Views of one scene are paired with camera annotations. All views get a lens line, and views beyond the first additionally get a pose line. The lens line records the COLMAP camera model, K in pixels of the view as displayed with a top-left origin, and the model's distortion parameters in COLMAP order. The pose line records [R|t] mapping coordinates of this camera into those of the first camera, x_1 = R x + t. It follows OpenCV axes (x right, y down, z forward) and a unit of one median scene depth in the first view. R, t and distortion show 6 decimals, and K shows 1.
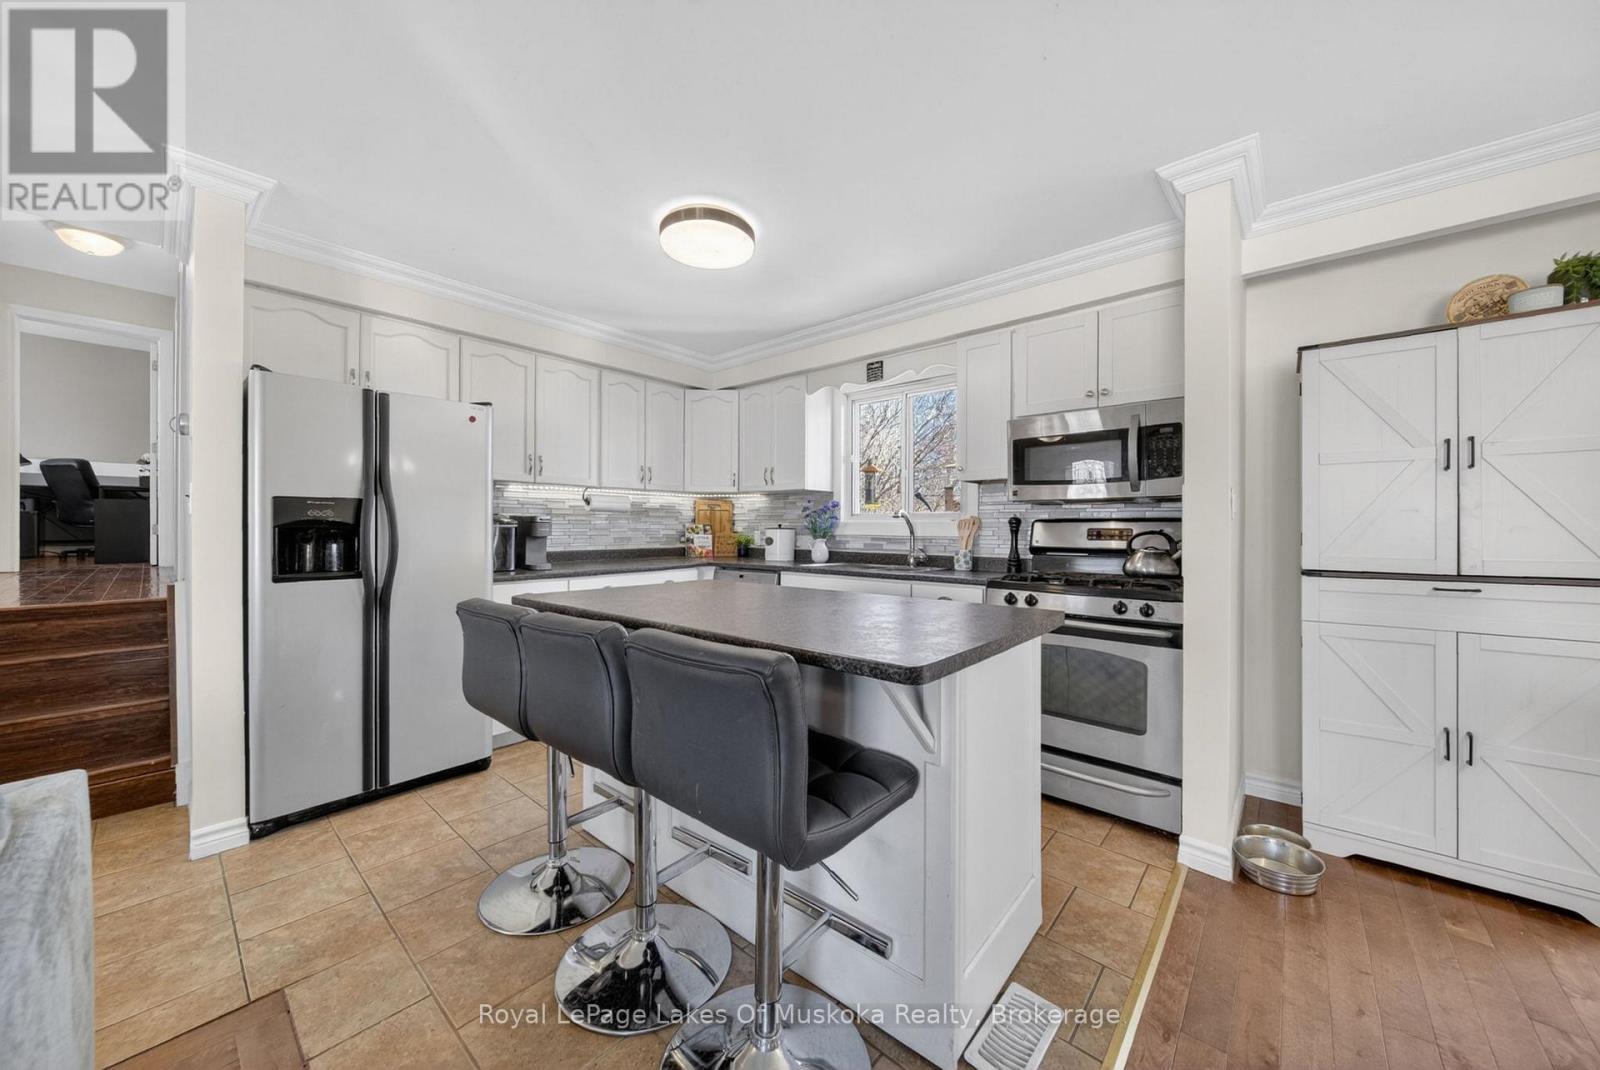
lens RADIAL K [[566.6, 0, 803.7], [0, 566.6, 530.9], [0, 0, 1]] dist [-0.001694, -0.000357]
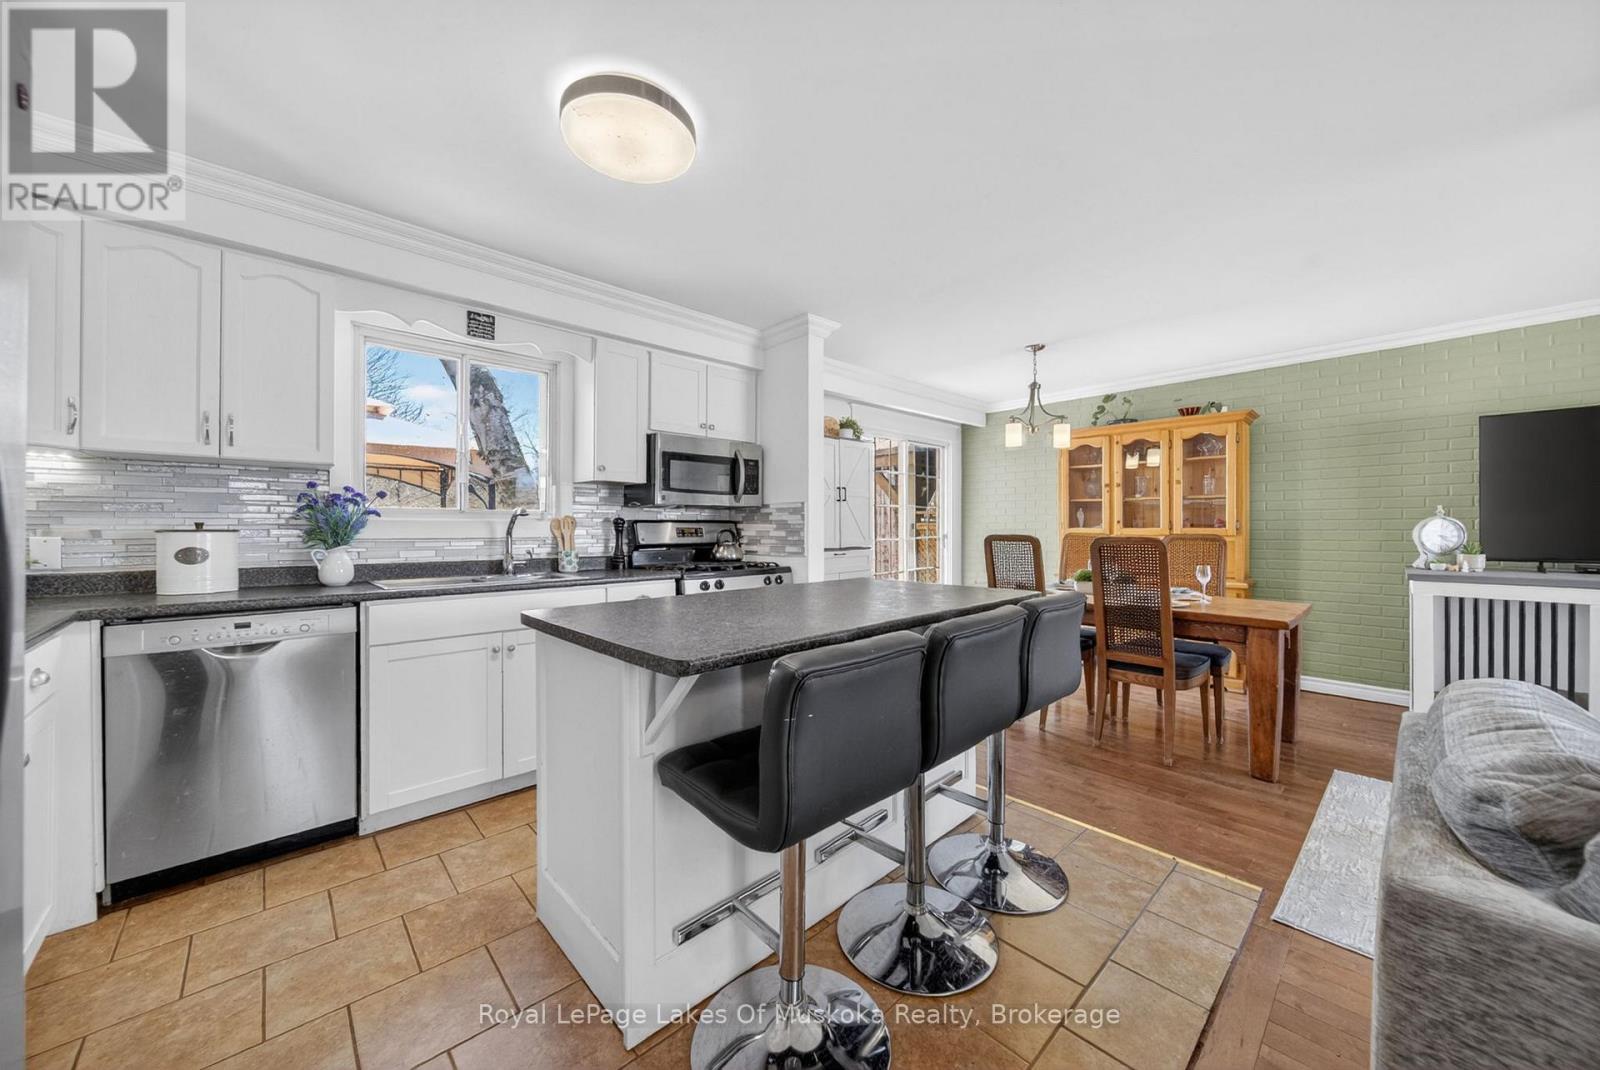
lens RADIAL K [[573.6, 0, 808.1], [0, 573.6, 526.6], [0, 0, 1]] dist [-0.000995, -0.000303]
pose [[0.095073, -0.002769, 0.995466, -0.601997], [0.005544, 0.999982, 0.002252, -0.006748], [-0.995455, 0.005305, 0.095087, 0.477577]]
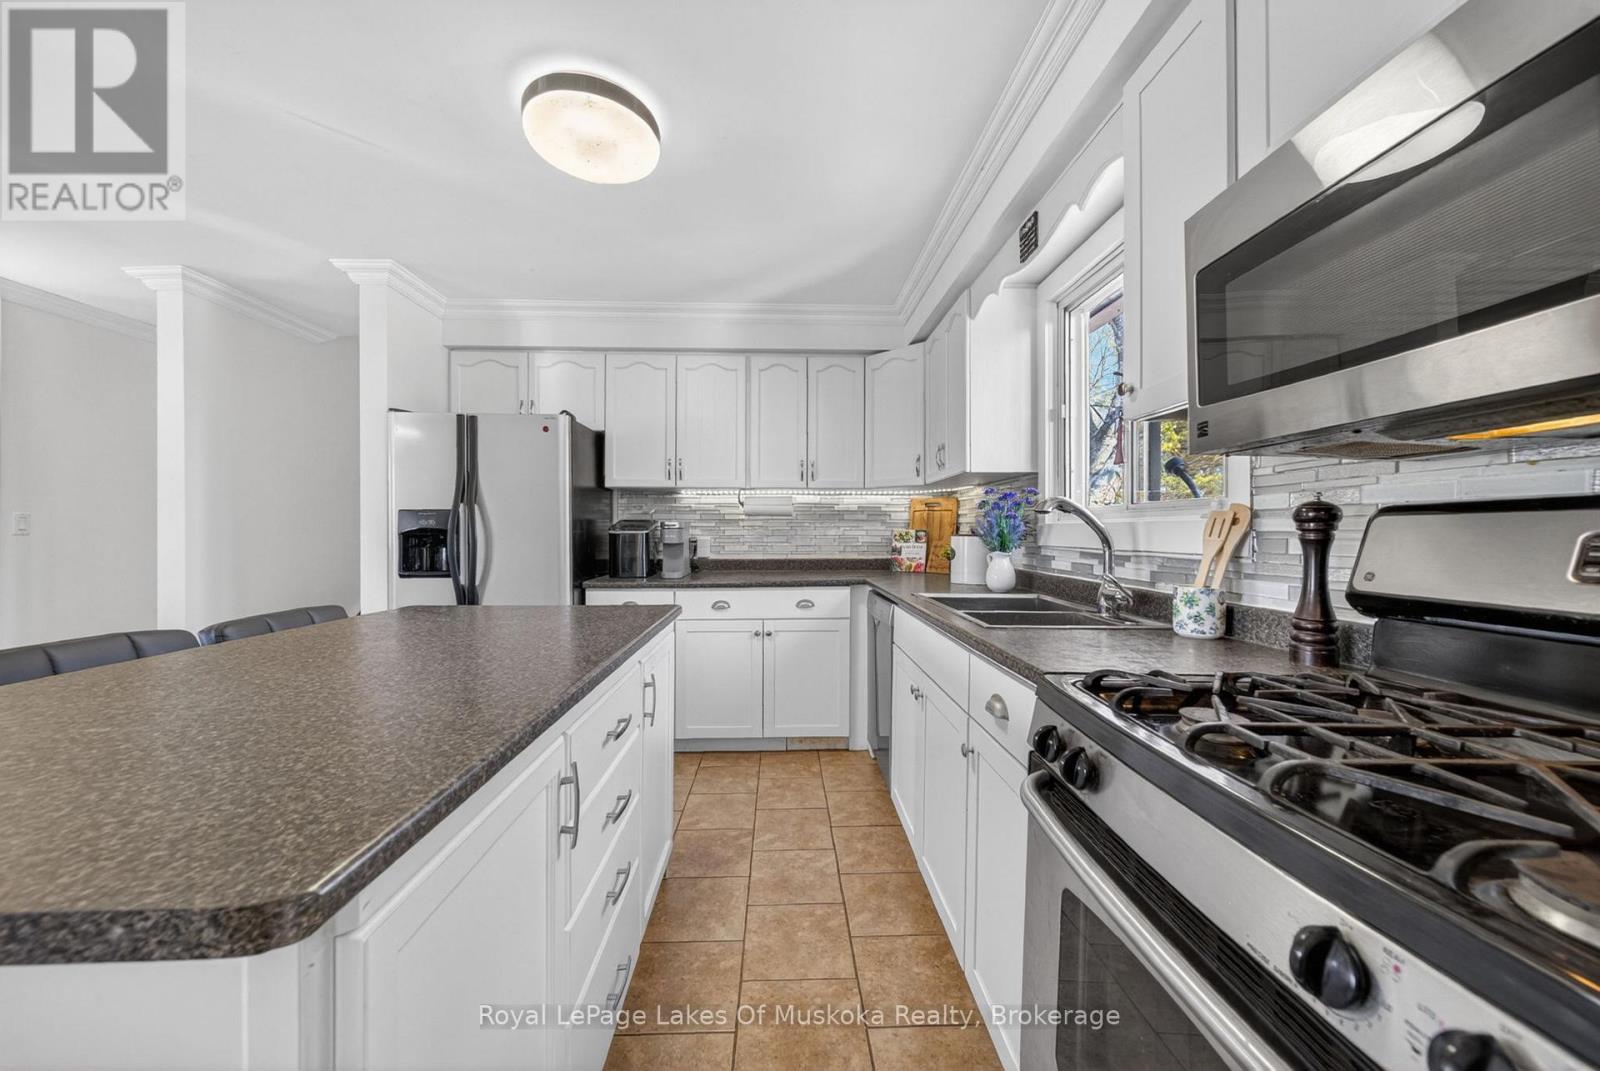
lens RADIAL K [[570.2, 0, 800.0], [0, 570.2, 535.5], [0, 0, 1]] dist [-0.001774, -0.000110]
pose [[0.681759, 0.000342, -0.731576, 0.365691], [-0.002516, 0.999995, -0.001876, -0.002237], [0.731572, 0.003120, 0.681757, 0.475880]]
